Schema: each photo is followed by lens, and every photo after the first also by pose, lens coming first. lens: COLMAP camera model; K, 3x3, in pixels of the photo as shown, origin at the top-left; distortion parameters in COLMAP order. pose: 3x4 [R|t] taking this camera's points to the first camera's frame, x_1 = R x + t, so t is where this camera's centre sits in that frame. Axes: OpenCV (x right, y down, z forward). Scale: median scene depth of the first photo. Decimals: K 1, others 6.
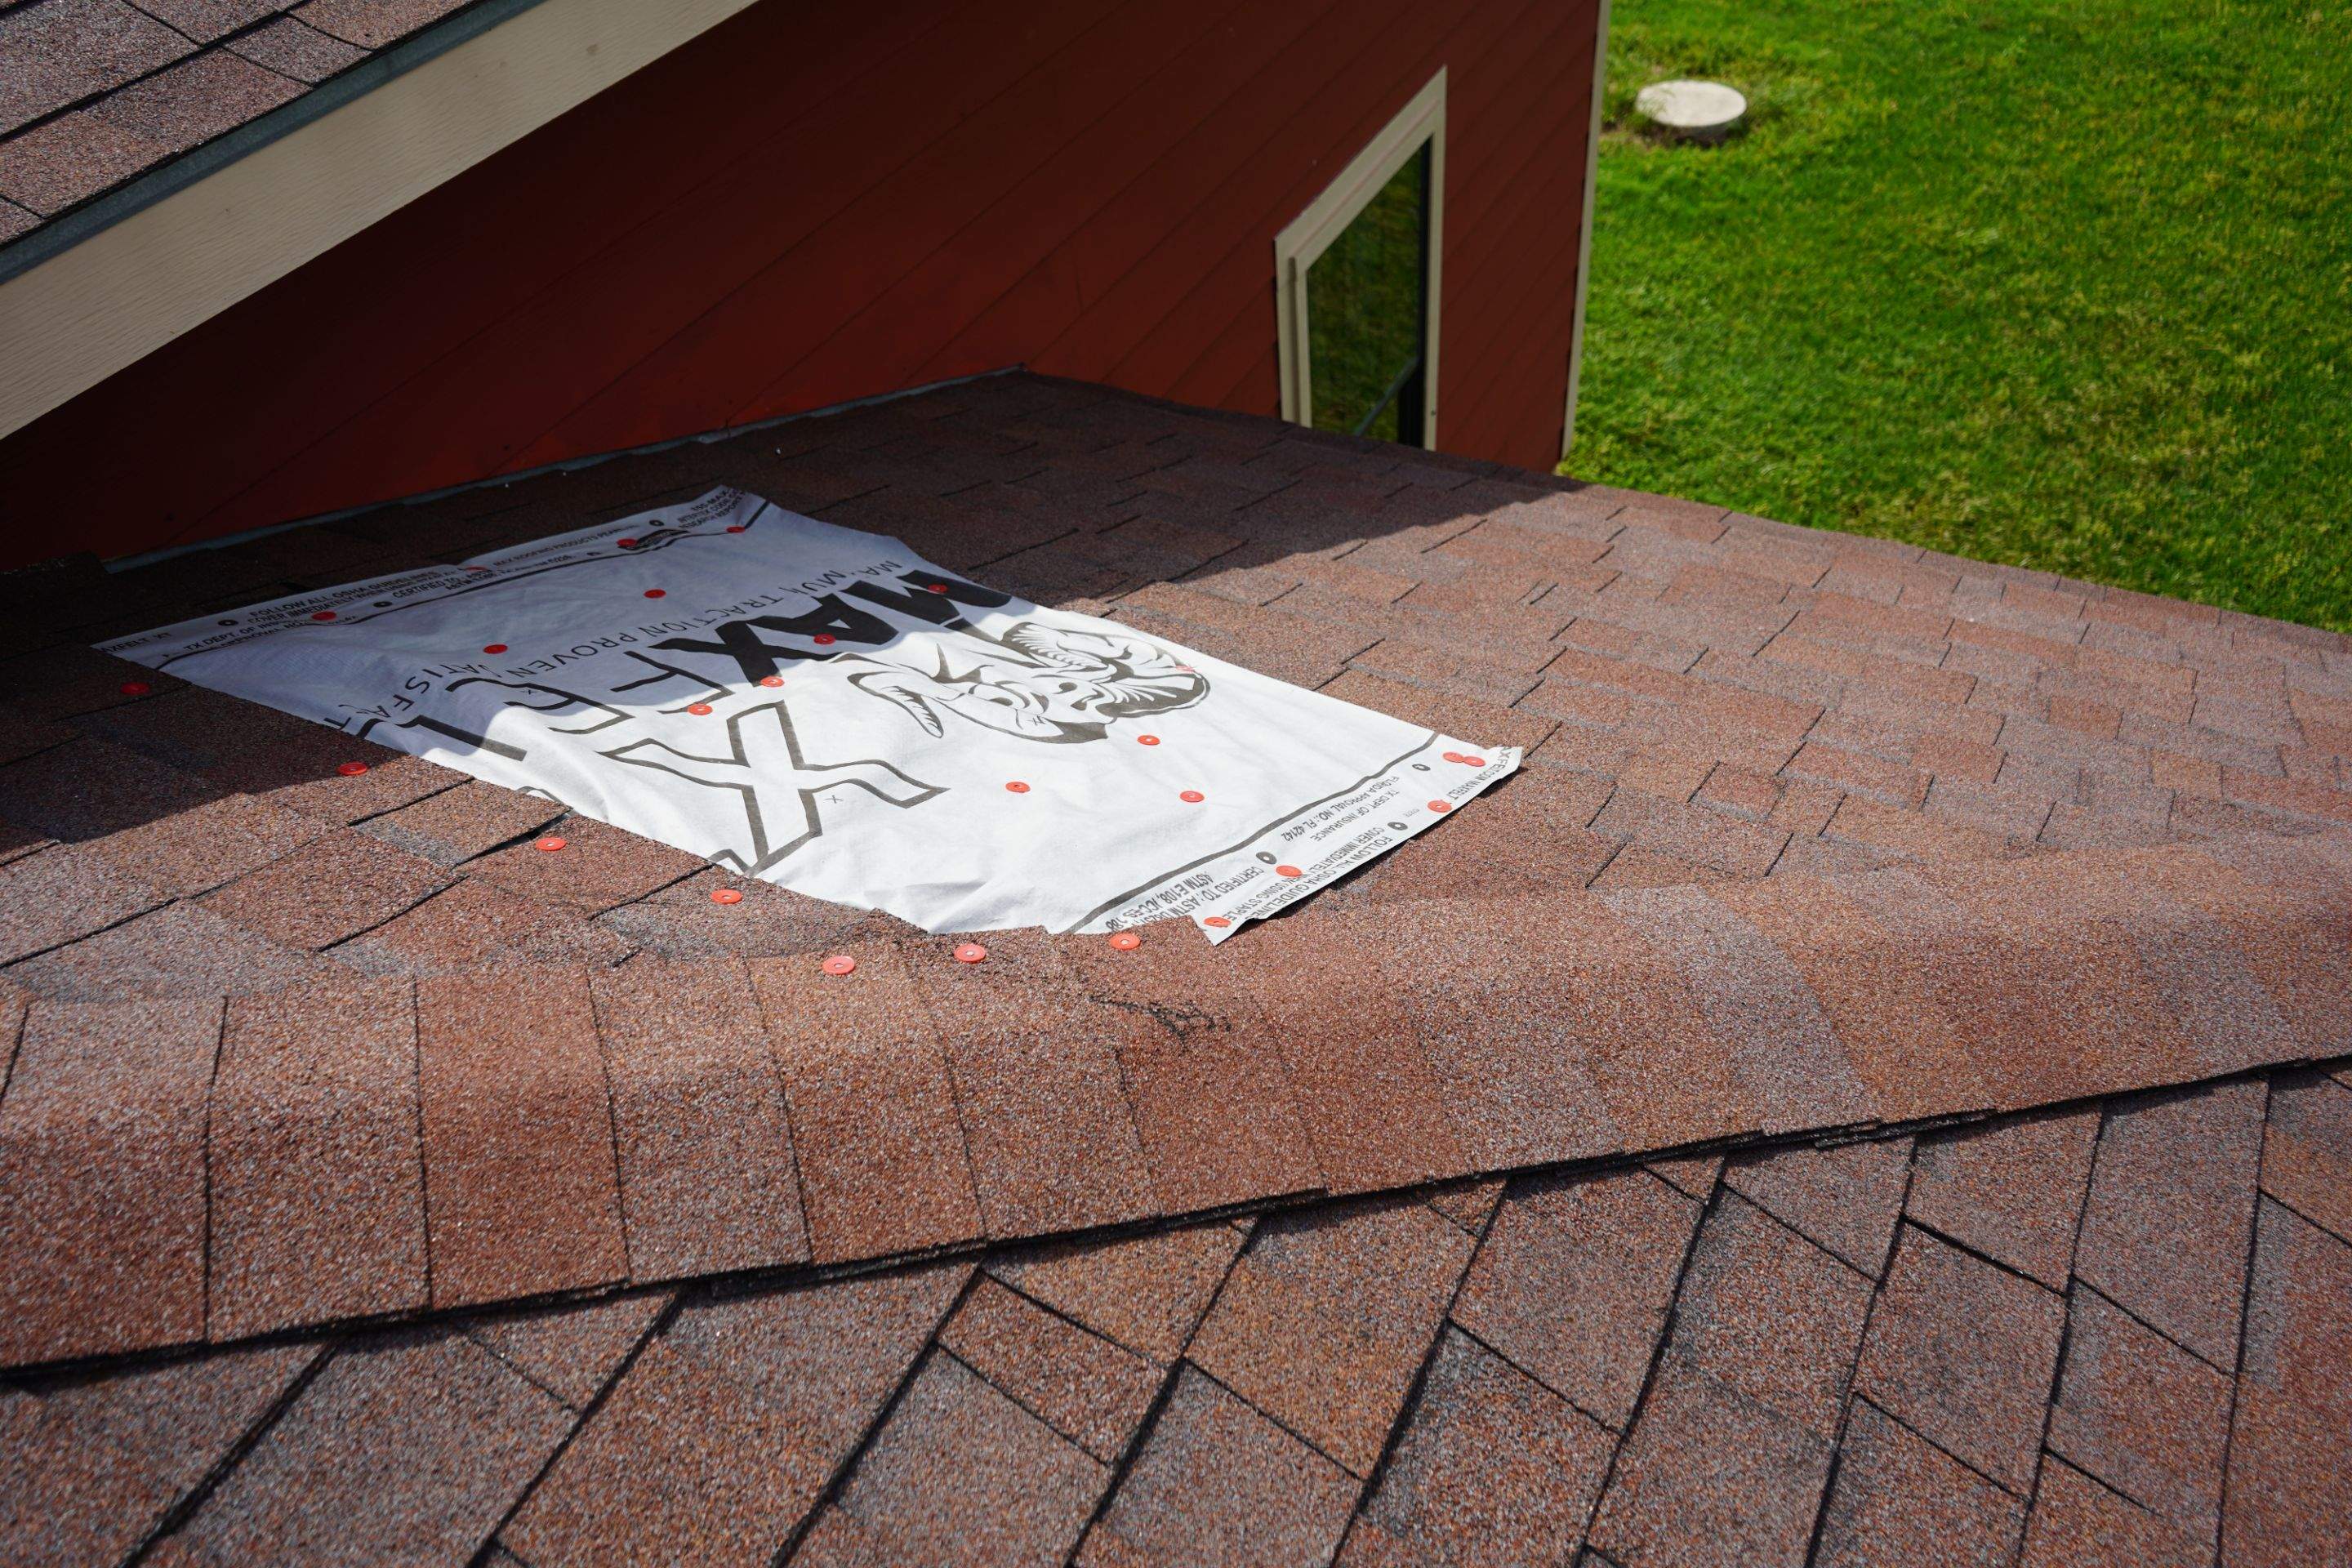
lens RADIAL K [[1866.9, 0, 1175.1], [0, 1866.9, 781.2], [0, 0, 1]] dist [-0.019366, 0.014902]
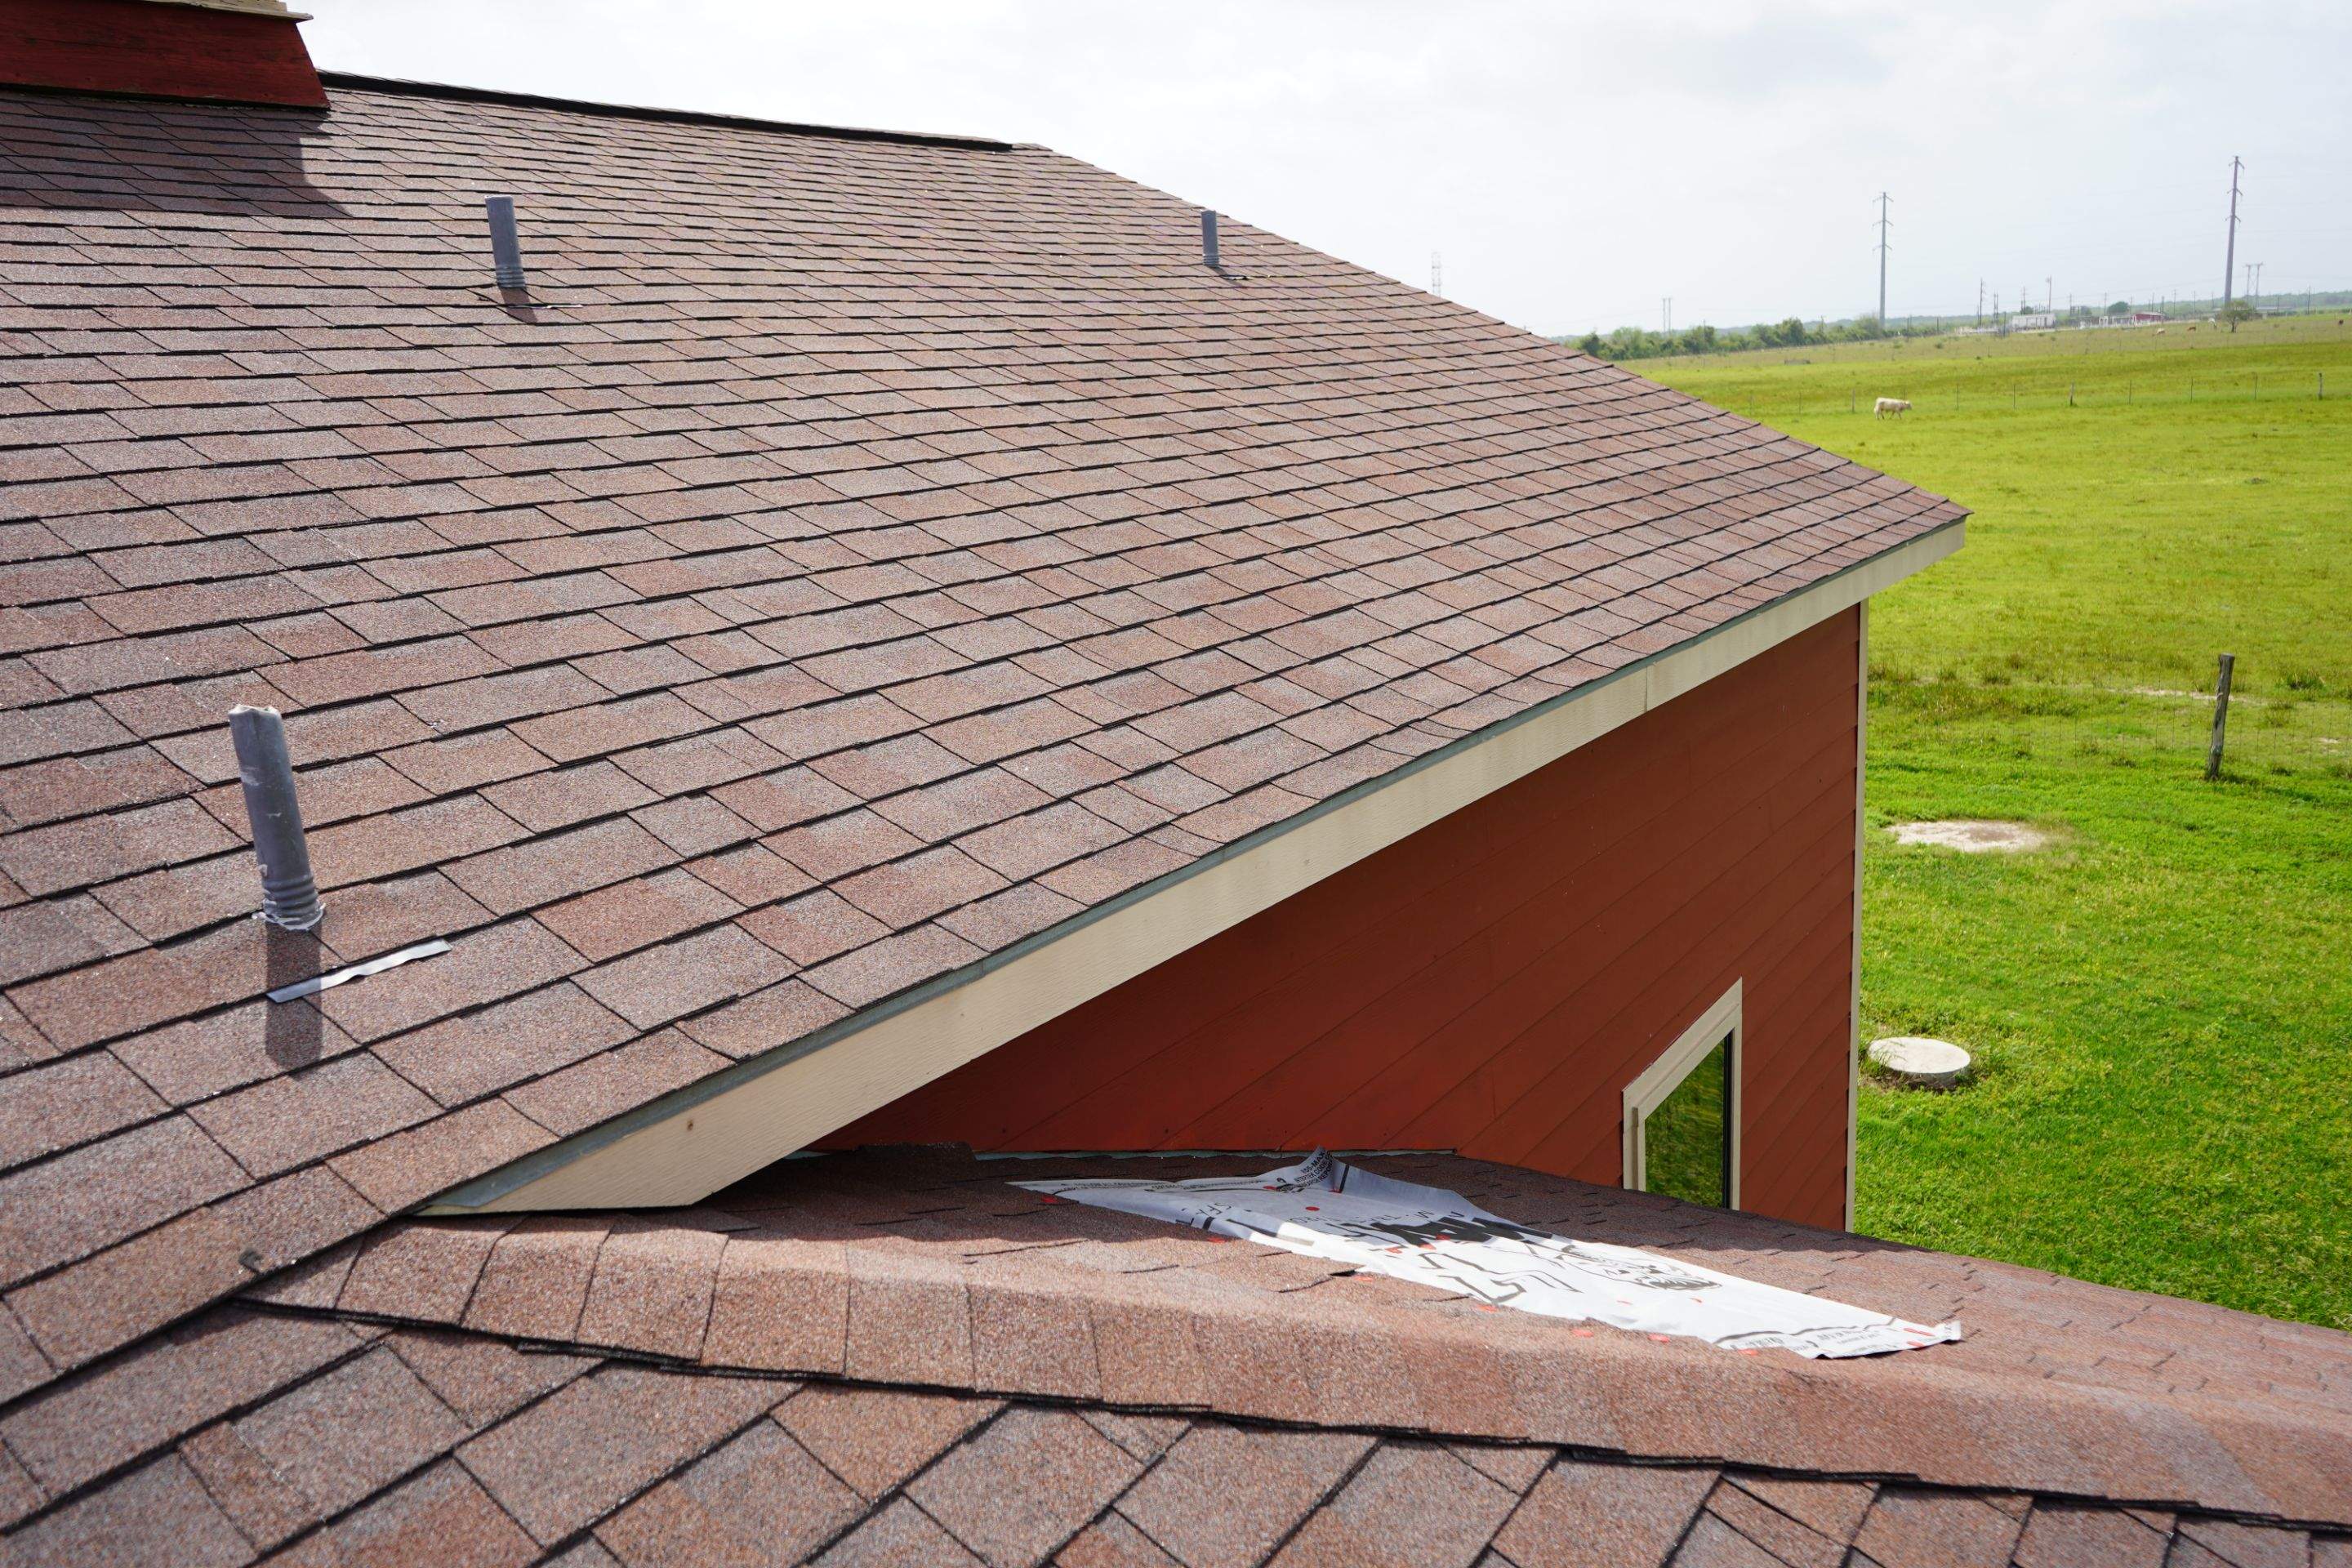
lens RADIAL K [[1866.9, 0, 1175.8], [0, 1866.9, 784.2], [0, 0, 1]] dist [-0.019366, 0.014902]
pose [[0.993230, 0.036695, -0.110215, -0.057483], [-0.085176, 0.875204, -0.476196, 0.074638], [0.078986, 0.482360, 0.872405, -0.103154]]
